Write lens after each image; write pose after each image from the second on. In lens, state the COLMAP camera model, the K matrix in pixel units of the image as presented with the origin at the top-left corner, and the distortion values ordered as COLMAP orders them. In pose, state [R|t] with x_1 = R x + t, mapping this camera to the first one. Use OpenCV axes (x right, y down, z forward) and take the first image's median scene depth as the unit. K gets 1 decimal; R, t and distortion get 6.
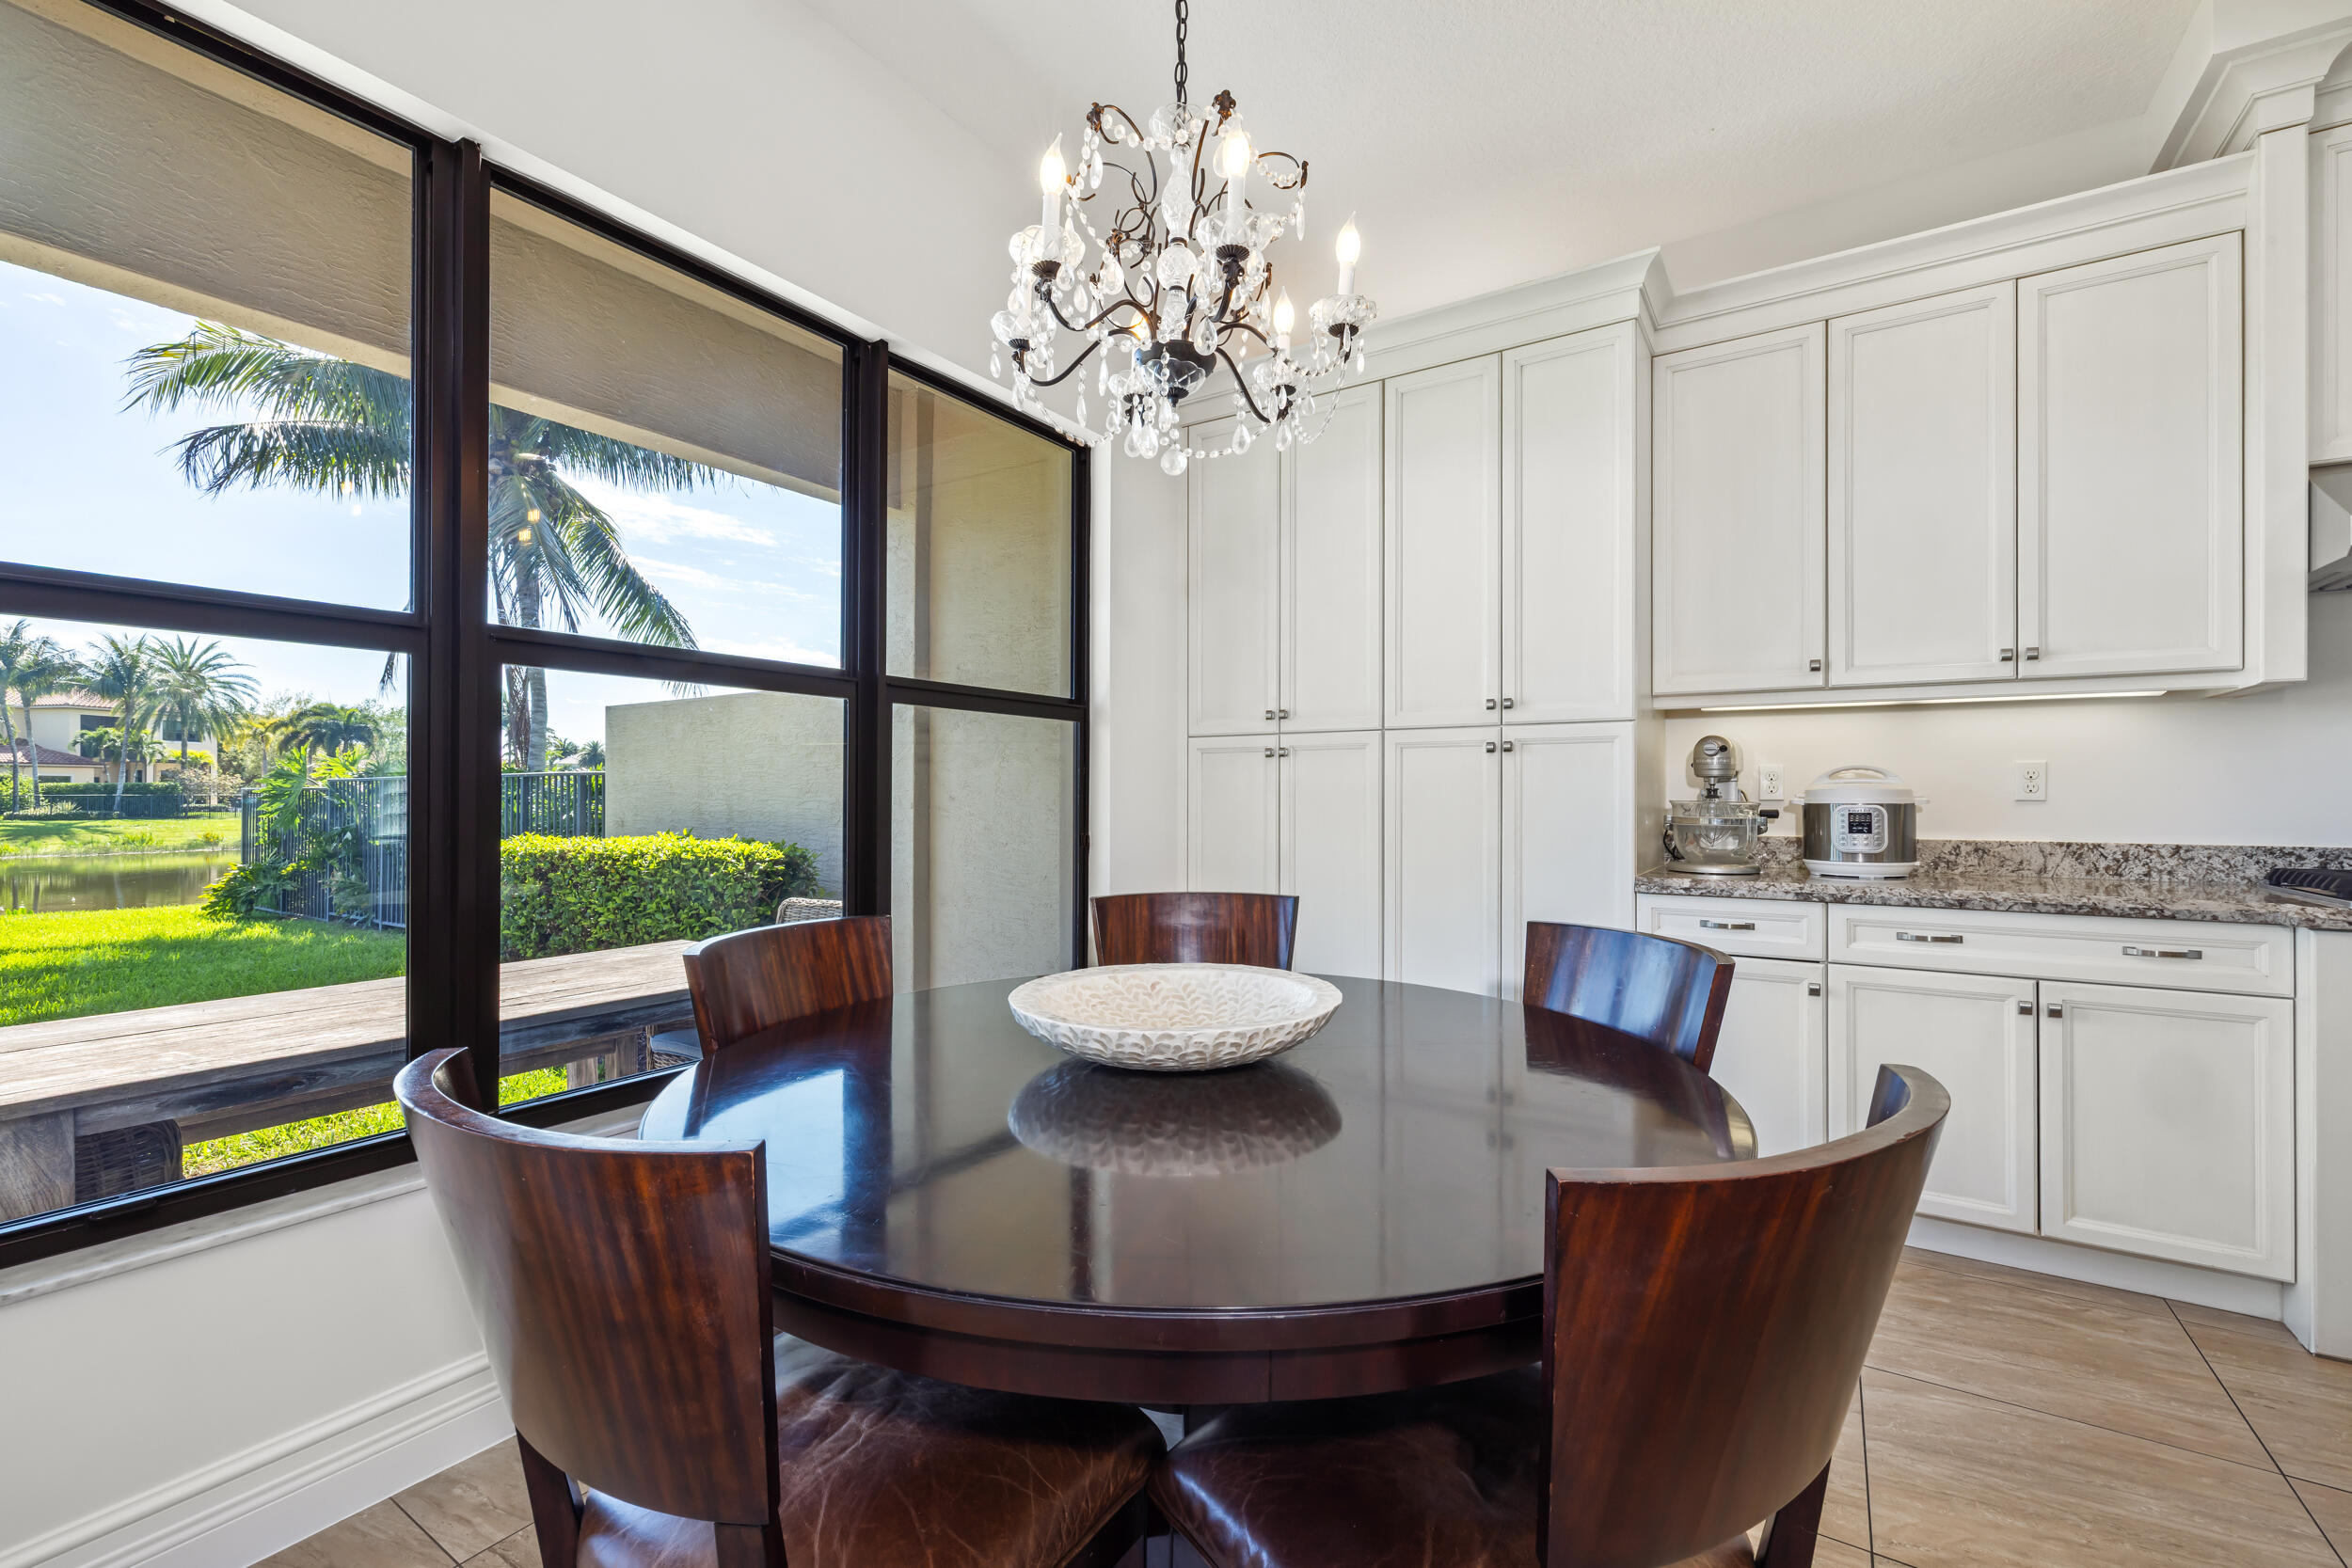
lens RADIAL K [[1009.4, 0, 1176.0], [0, 1009.4, 784.0], [0, 0, 1]] dist [-0.000234, -0.000767]
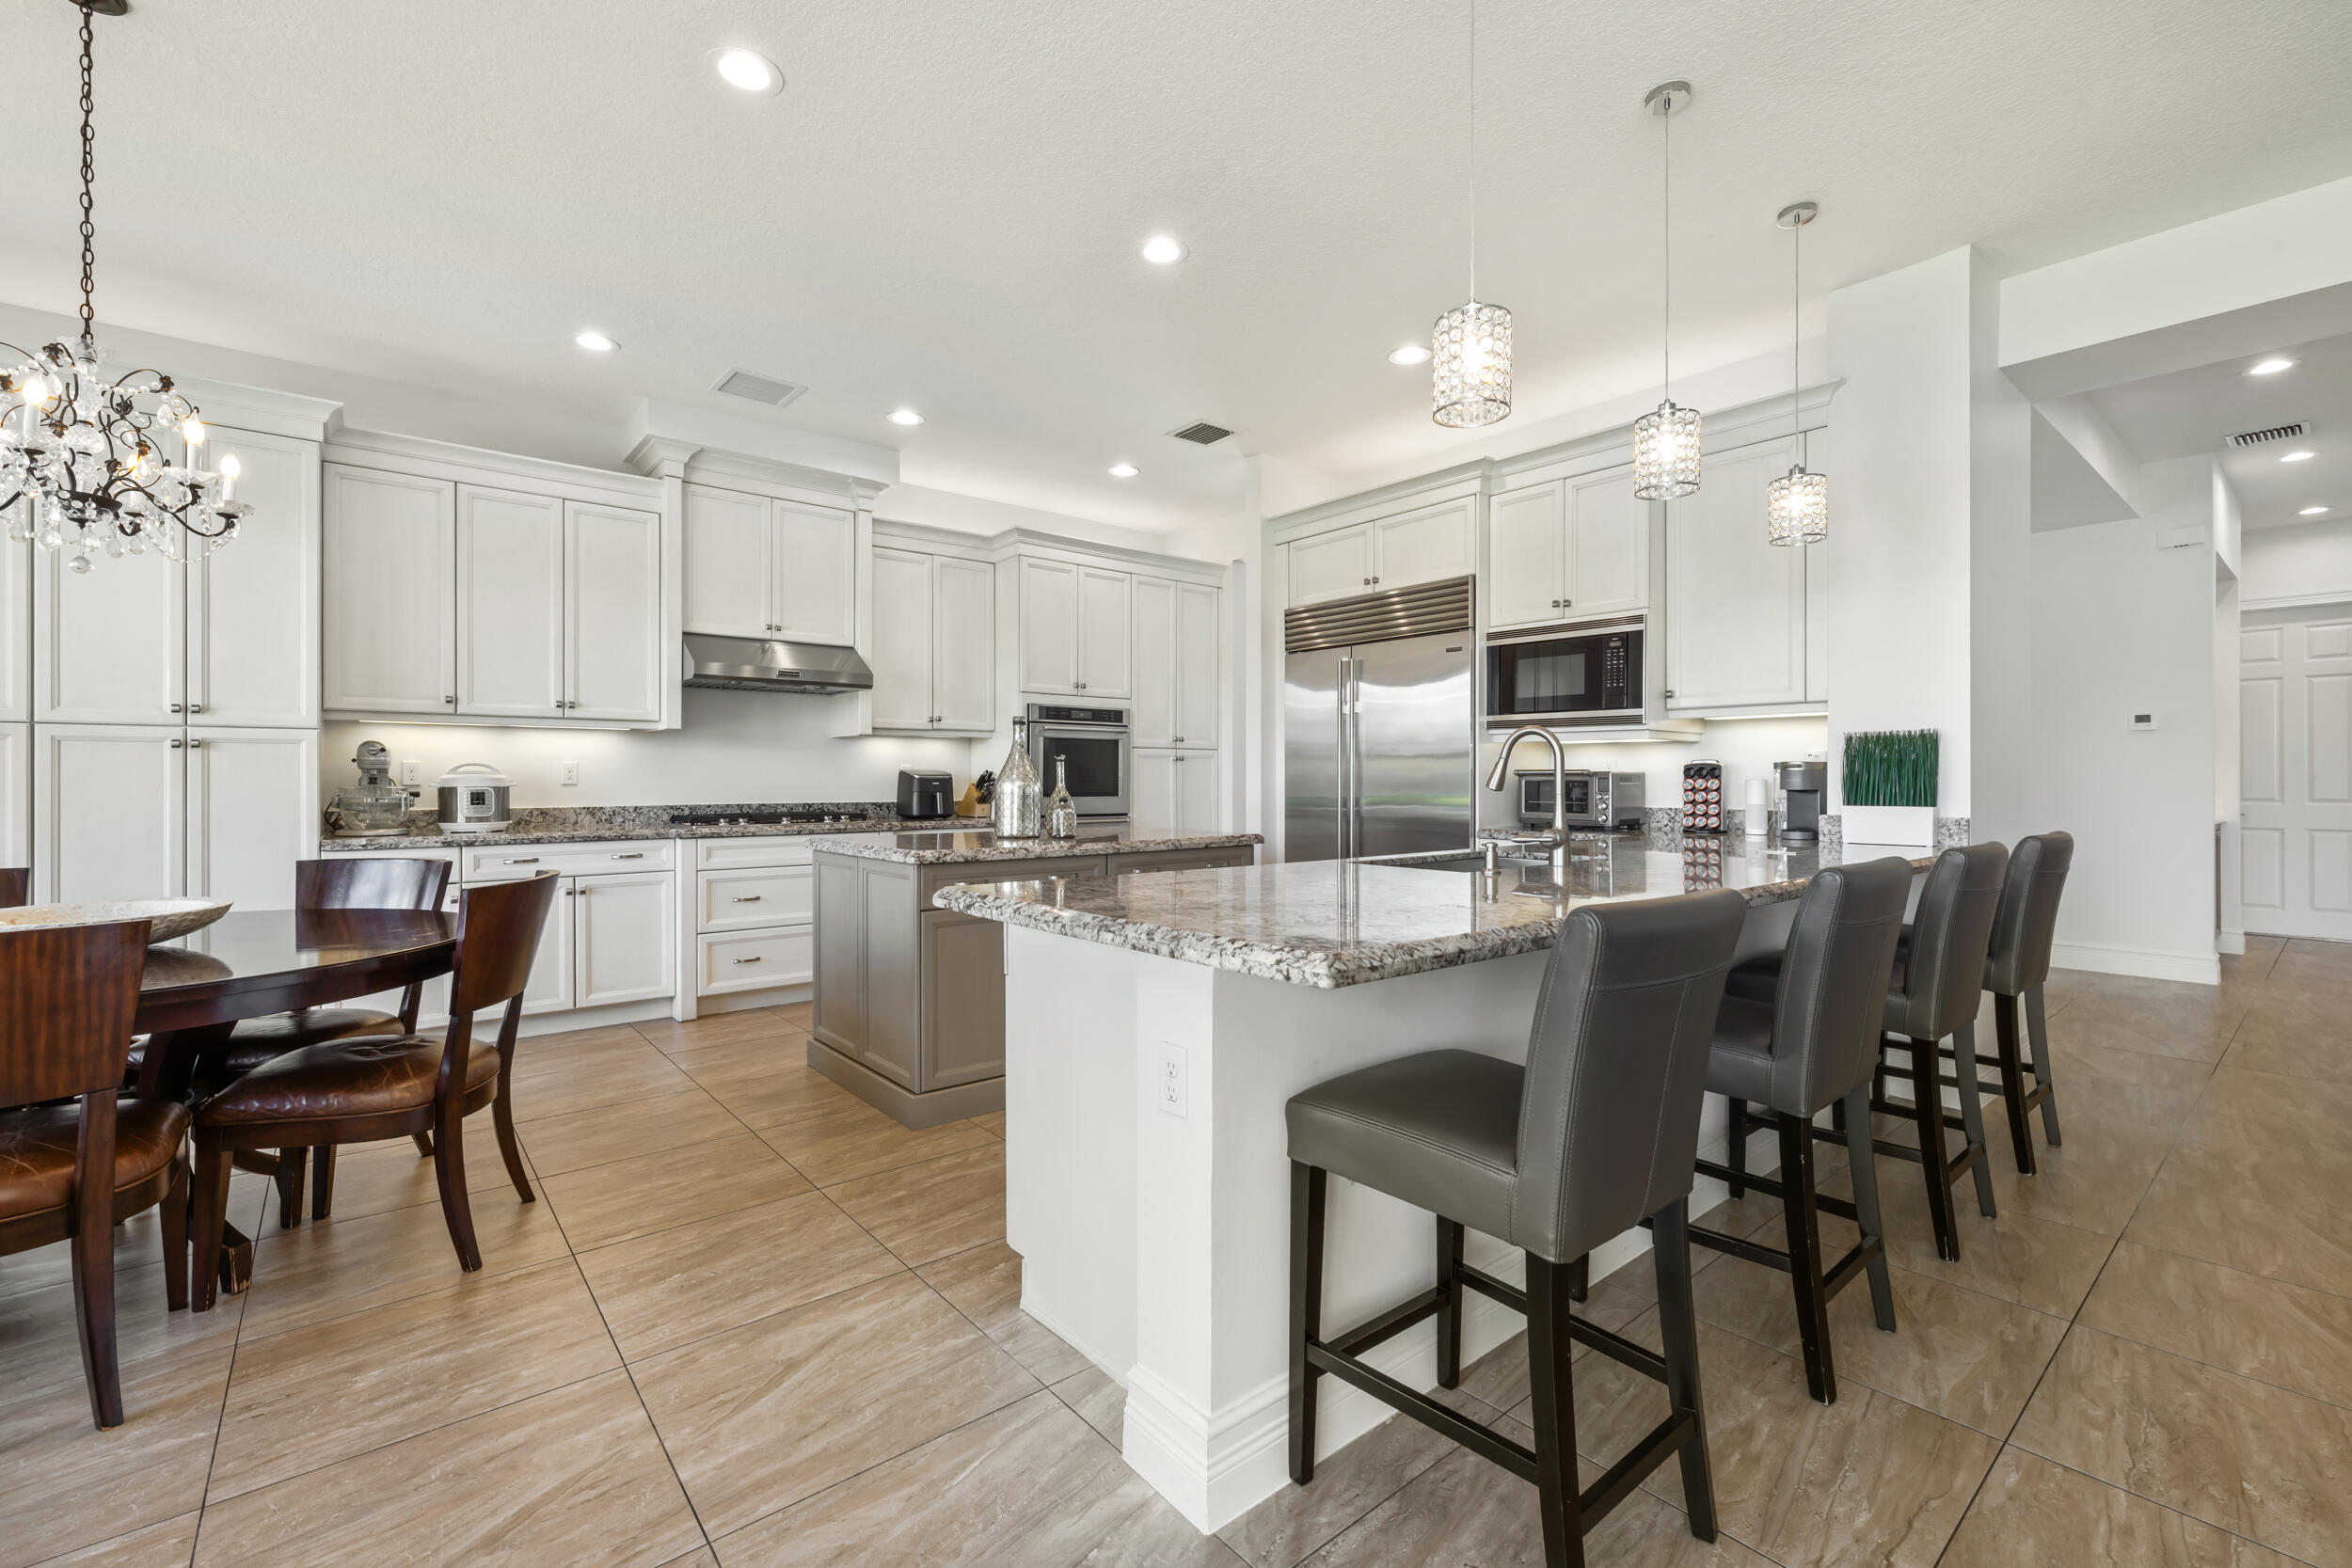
lens RADIAL K [[1009.4, 0, 1176.0], [0, 1009.4, 784.0], [0, 0, 1]] dist [-0.000234, -0.000767]
pose [[0.311829, -0.007793, 0.950106, -0.531054], [-0.006451, 0.999926, 0.010319, -0.009186], [-0.950116, -0.009347, 0.311756, -0.593451]]
